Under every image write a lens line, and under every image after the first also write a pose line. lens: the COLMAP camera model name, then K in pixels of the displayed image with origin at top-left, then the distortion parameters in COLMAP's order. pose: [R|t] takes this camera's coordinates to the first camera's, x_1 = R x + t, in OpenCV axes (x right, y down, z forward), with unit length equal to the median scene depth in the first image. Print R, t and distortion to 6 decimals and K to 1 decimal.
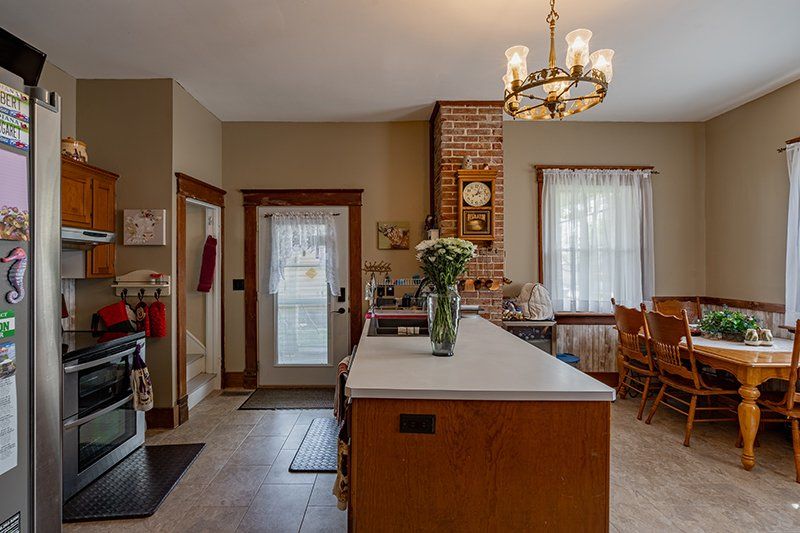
lens RADIAL K [[411.0, 0, 435.7], [0, 411.0, 266.9], [0, 0, 1]] dist [-0.002387, 0.000371]
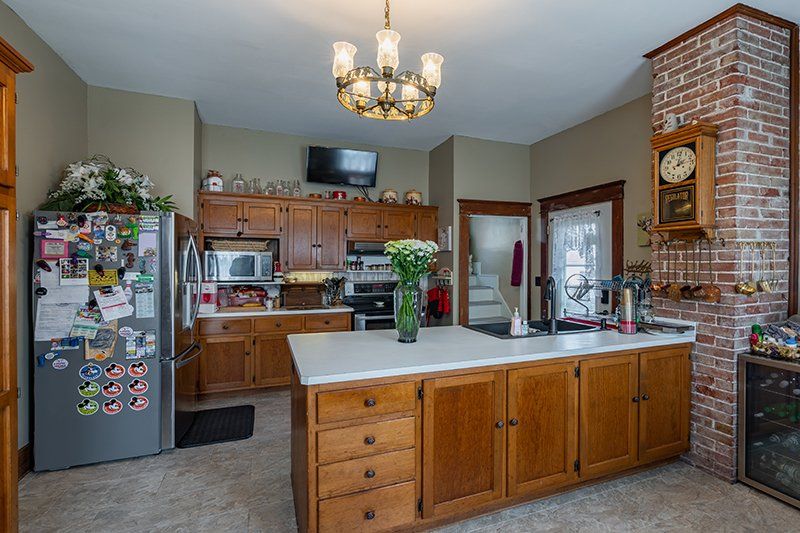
lens RADIAL K [[411.0, 0, 435.7], [0, 411.0, 266.9], [0, 0, 1]] dist [-0.002387, 0.000371]
pose [[0.390010, 0.005578, -0.920794, 0.566931], [-0.005107, 0.999979, 0.003895, -0.001171], [0.920797, 0.003183, 0.390030, 0.324714]]
